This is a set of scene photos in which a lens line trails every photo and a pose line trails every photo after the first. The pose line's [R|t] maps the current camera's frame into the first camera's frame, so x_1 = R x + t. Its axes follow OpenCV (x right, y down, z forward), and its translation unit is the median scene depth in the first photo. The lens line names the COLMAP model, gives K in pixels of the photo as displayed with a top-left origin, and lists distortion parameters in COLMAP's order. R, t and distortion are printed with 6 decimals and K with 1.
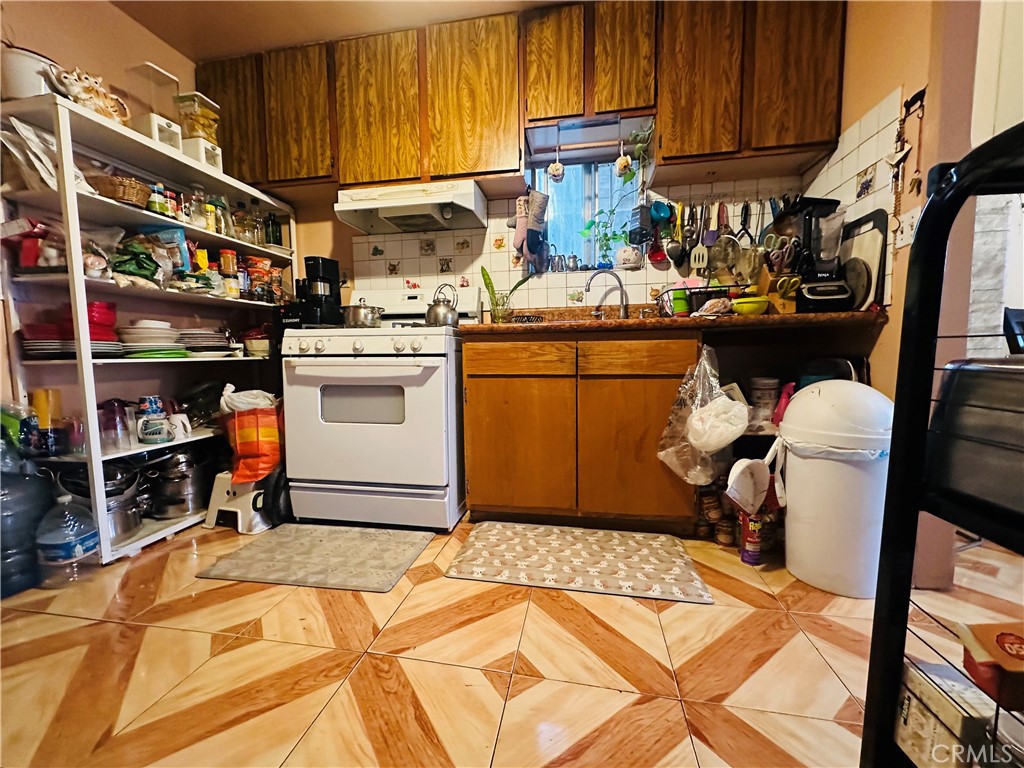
lens RADIAL K [[407.4, 0, 512.0], [0, 407.4, 384.0], [0, 0, 1]] dist [-0.002329, 0.000035]
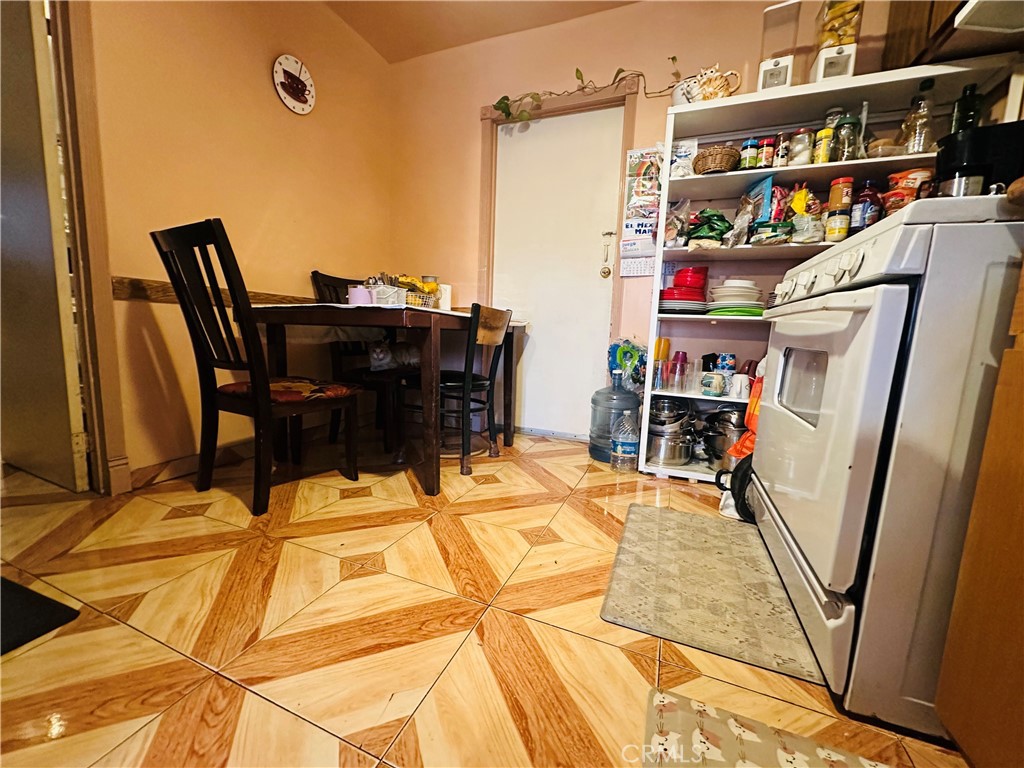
lens RADIAL K [[407.4, 0, 512.0], [0, 407.4, 384.0], [0, 0, 1]] dist [-0.002329, 0.000035]
pose [[-0.208188, 0.127969, -0.969681, 0.284162], [-0.113951, 0.981479, 0.153991, 0.009524], [0.971428, 0.142556, -0.189750, 0.704812]]
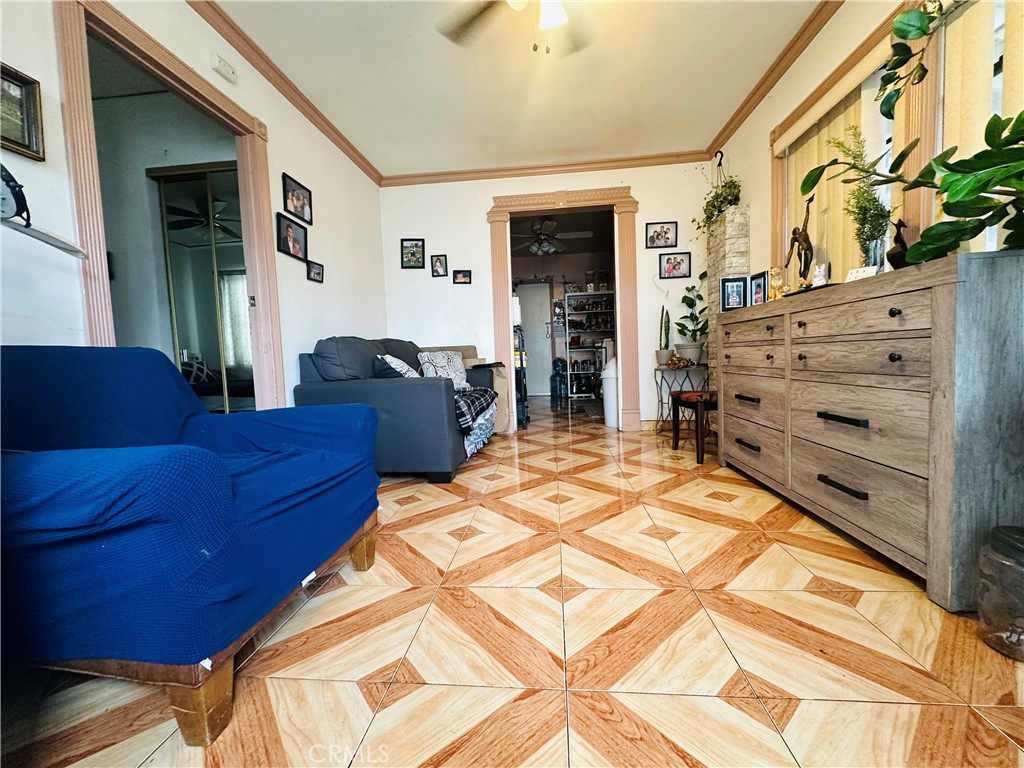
lens RADIAL K [[407.4, 0, 512.0], [0, 407.4, 384.0], [0, 0, 1]] dist [-0.002329, 0.000035]
pose [[0.080266, 0.066172, -0.994575, 2.860068], [-0.039988, 0.997204, 0.063120, 0.049622], [0.995971, 0.034705, 0.082688, 0.023141]]
